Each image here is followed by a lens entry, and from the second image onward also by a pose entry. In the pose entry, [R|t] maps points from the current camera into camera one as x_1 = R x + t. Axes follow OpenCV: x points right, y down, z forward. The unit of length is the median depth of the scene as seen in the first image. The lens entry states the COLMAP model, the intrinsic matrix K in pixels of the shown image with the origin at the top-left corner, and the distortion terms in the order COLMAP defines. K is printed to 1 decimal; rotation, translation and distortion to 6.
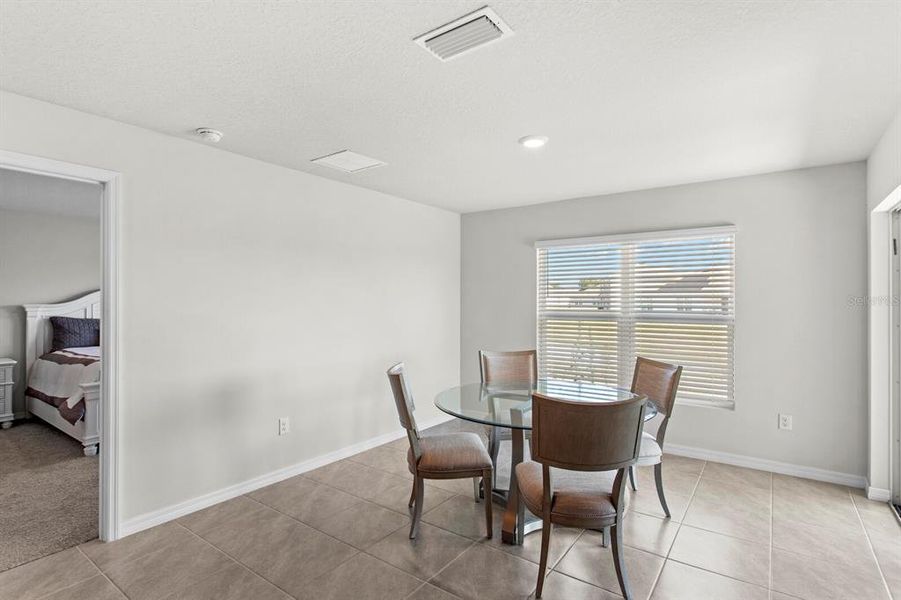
lens RADIAL K [[440.1, 0, 461.0], [0, 440.1, 293.5], [0, 0, 1]] dist [-0.012634, 0.001360]
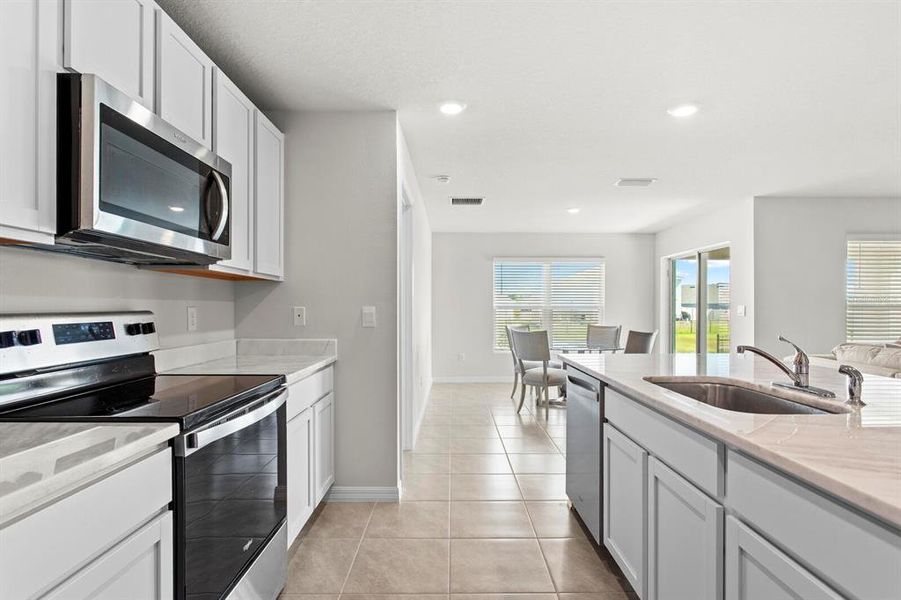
lens RADIAL K [[448.8, 0, 453.1], [0, 448.8, 311.6], [0, 0, 1]] dist [-0.014337, 0.005446]
pose [[0.814349, -0.004924, 0.580355, -1.261524], [-0.007597, 0.999788, 0.019143, 0.055883], [-0.580326, -0.019999, 0.814139, -0.262673]]
